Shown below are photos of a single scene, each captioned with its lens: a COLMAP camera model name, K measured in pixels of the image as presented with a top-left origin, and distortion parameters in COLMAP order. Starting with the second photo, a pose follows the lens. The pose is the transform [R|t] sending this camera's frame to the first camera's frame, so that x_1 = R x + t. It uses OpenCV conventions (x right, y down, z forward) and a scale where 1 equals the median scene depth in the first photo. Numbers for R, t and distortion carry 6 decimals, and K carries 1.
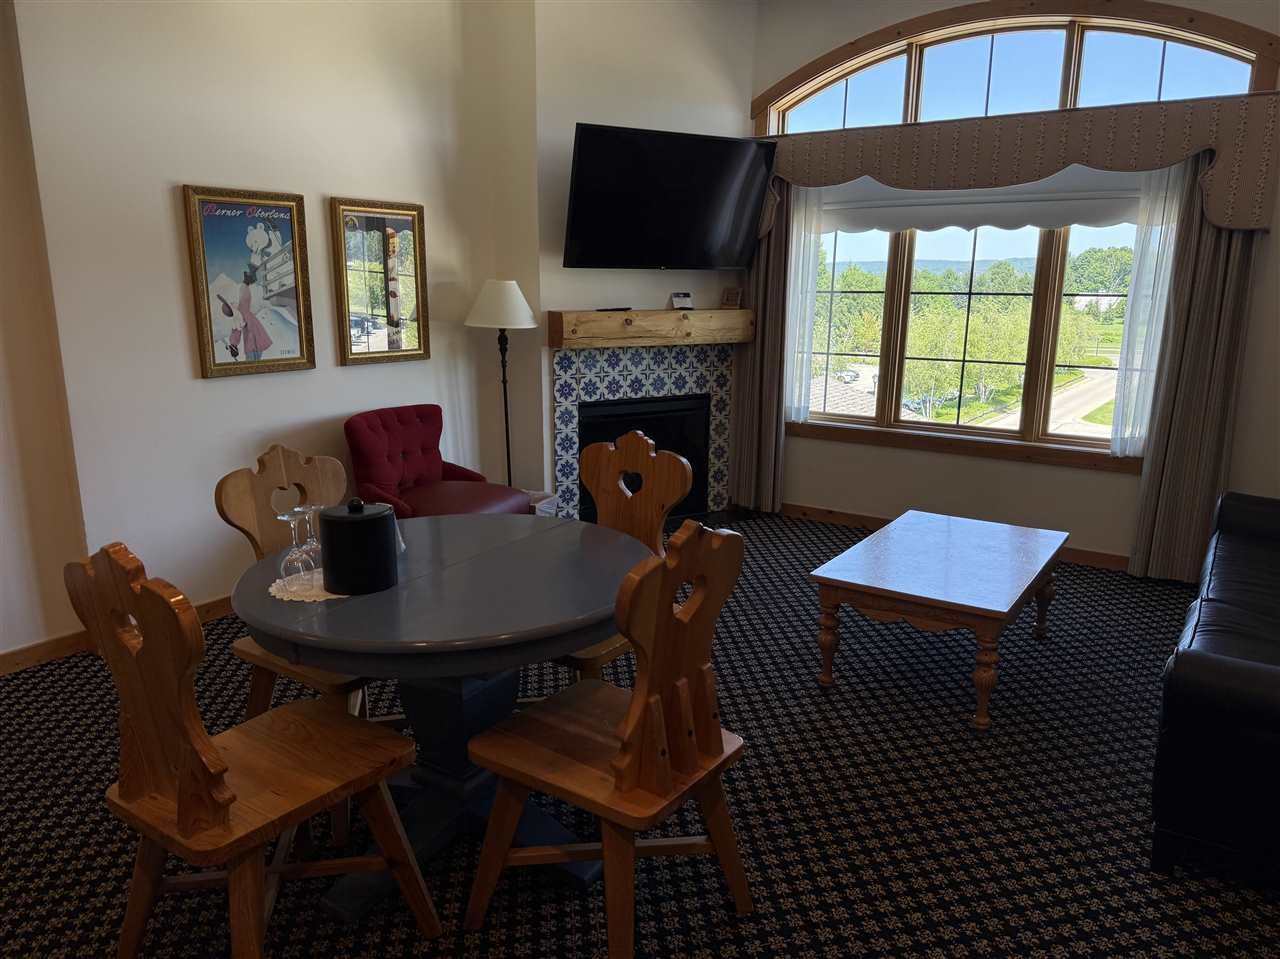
lens RADIAL K [[883.6, 0, 636.3], [0, 883.6, 485.7], [0, 0, 1]] dist [0.144011, -0.198826]
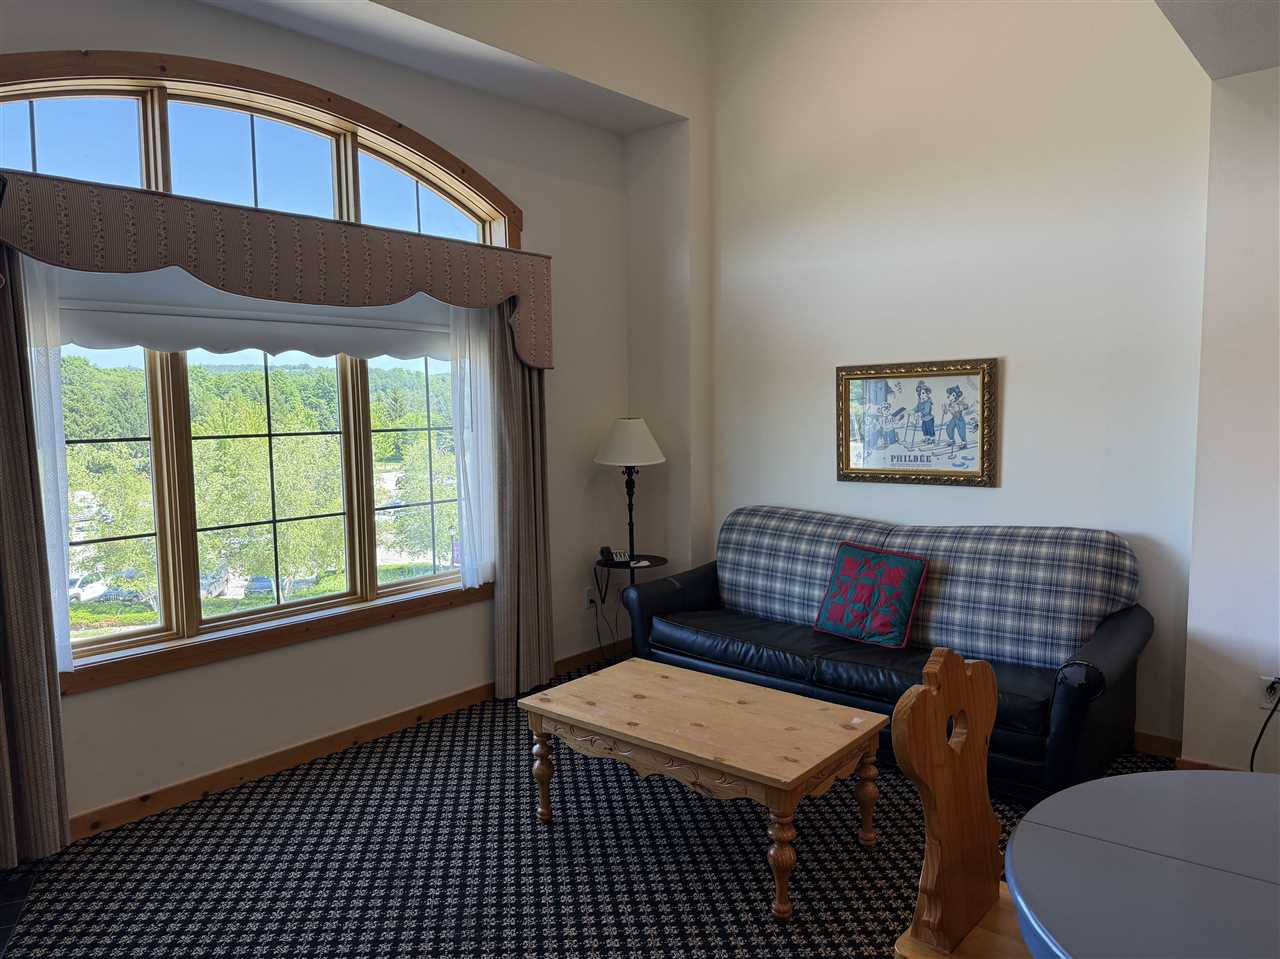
lens RADIAL K [[883.6, 0, 636.3], [0, 883.6, 485.7], [0, 0, 1]] dist [0.144011, -0.198826]
pose [[0.104332, -0.105181, 0.988965, -0.367010], [0.241472, 0.967316, 0.077404, -0.158042], [-0.964783, 0.230732, 0.126320, 0.621592]]
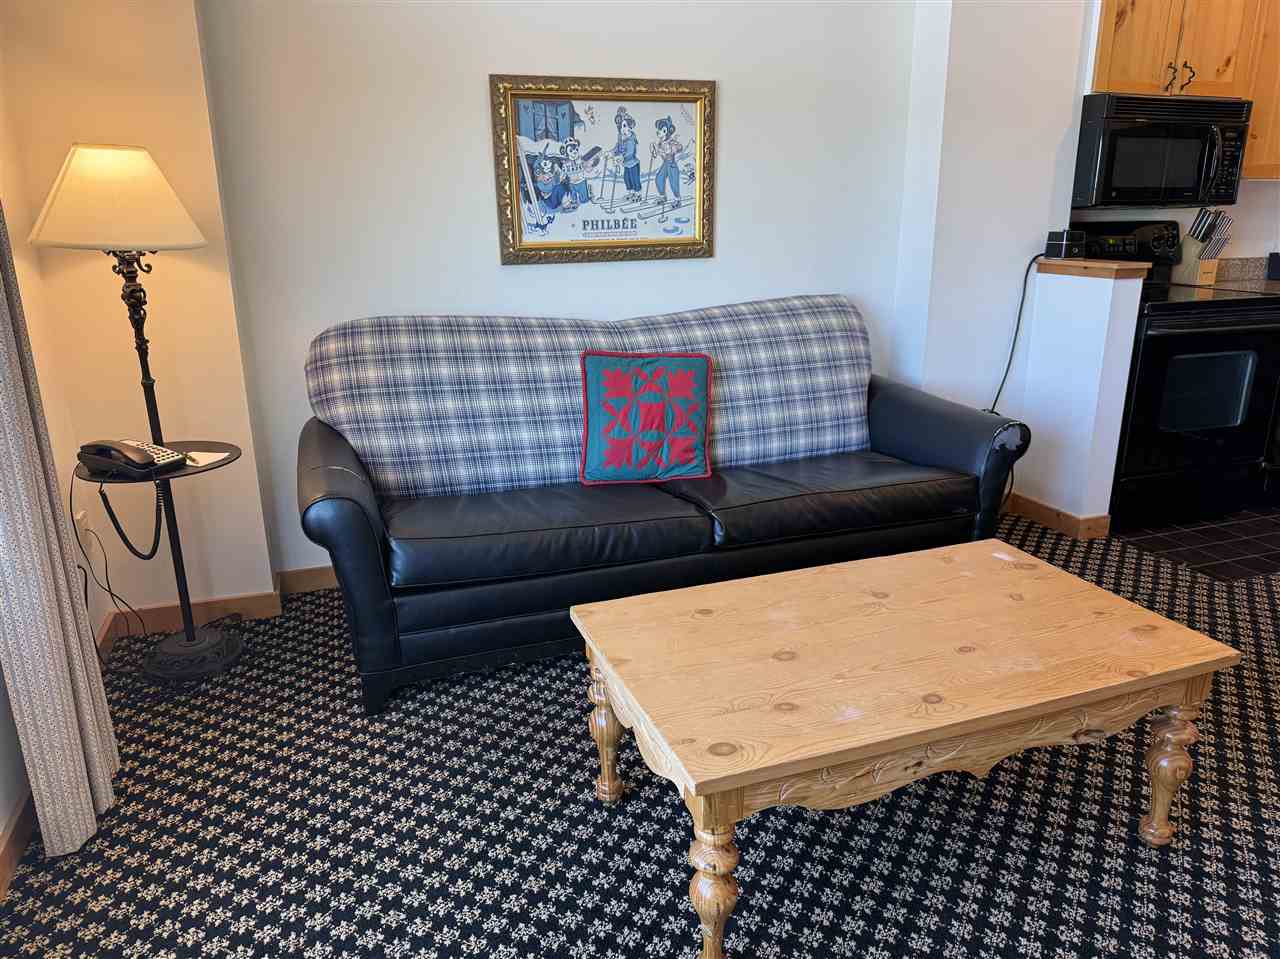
lens RADIAL K [[897.9, 0, 644.1], [0, 897.9, 488.2], [0, 0, 1]] dist [0.062229, -0.089421]
pose [[-0.812653, -0.168171, 0.557954, 0.131083], [0.136475, 0.875906, 0.462778, -0.178561], [-0.566541, 0.452225, -0.688857, 0.977480]]
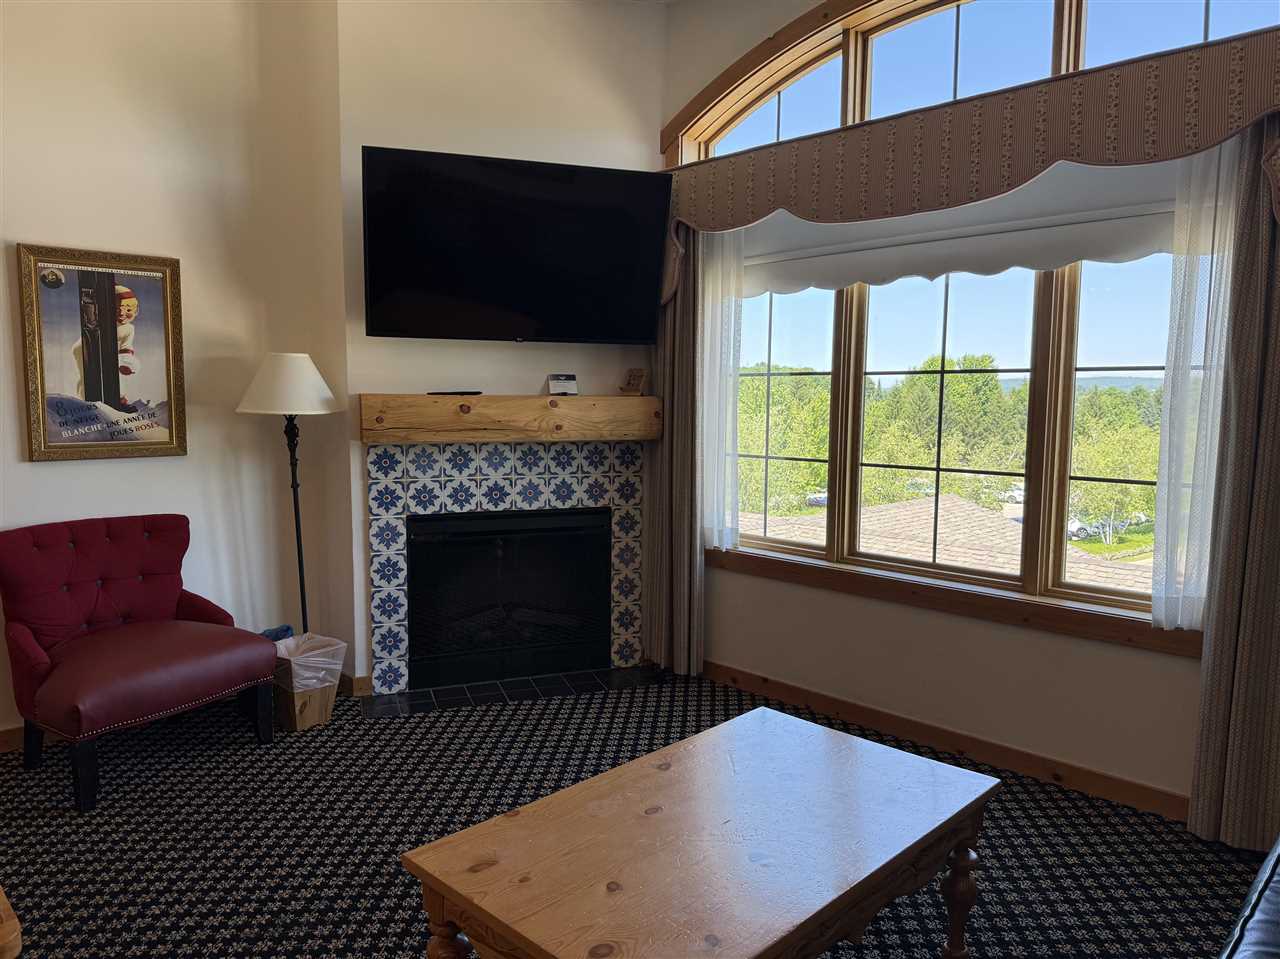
lens RADIAL K [[883.6, 0, 636.3], [0, 883.6, 485.7], [0, 0, 1]] dist [0.144011, -0.198826]
pose [[0.982771, 0.014647, -0.184245, 0.273997], [-0.038282, 0.991369, -0.125389, -0.033579], [0.180818, 0.130282, 0.974849, 0.314062]]
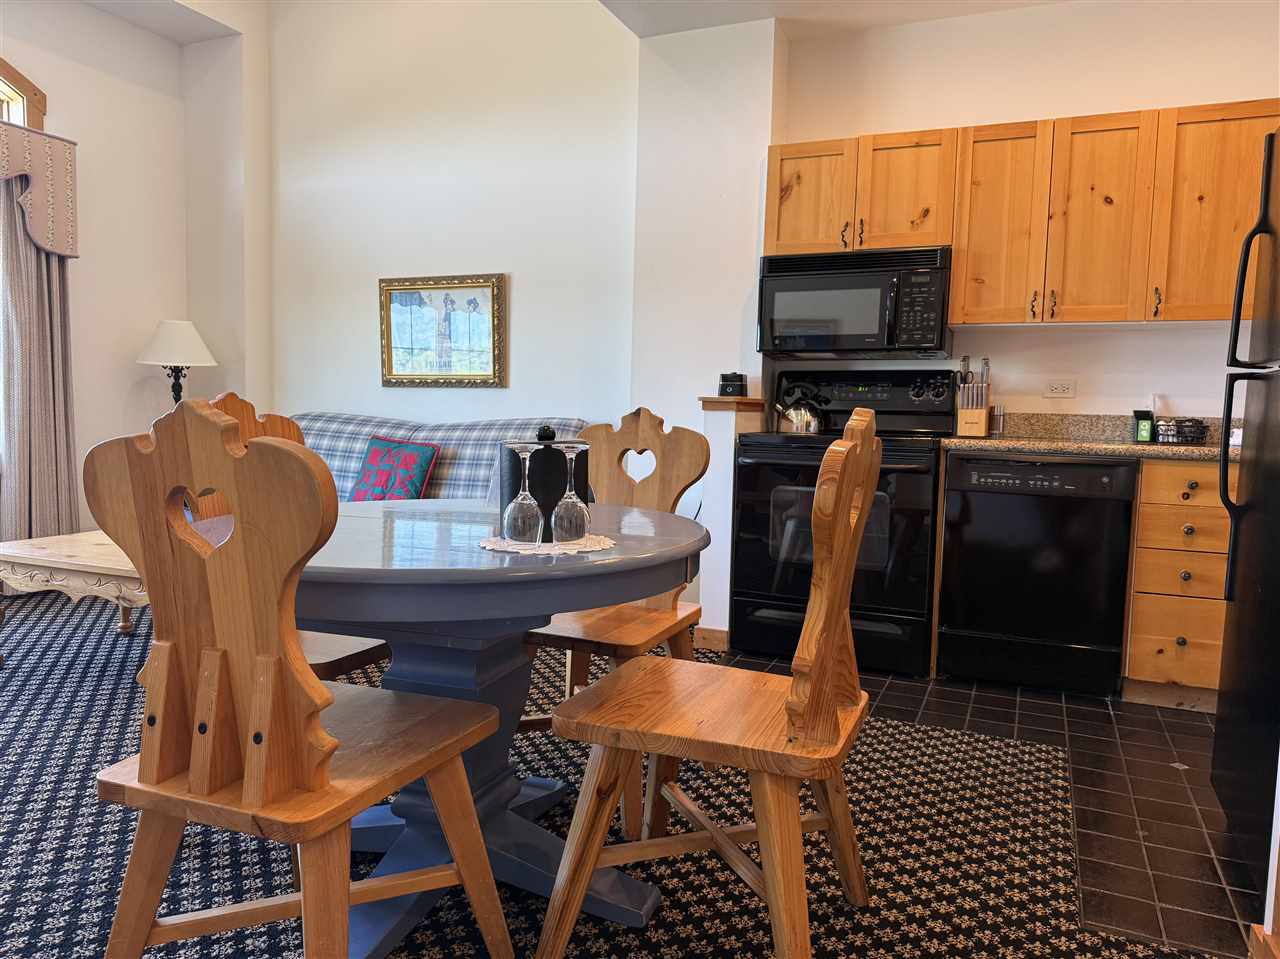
lens RADIAL K [[897.9, 0, 644.1], [0, 897.9, 488.2], [0, 0, 1]] dist [0.062229, -0.089421]
pose [[-0.197300, -0.095574, 0.975673, -0.480062], [0.198476, 0.970732, 0.135226, -0.007150], [-0.960042, 0.220328, -0.172557, 0.451543]]
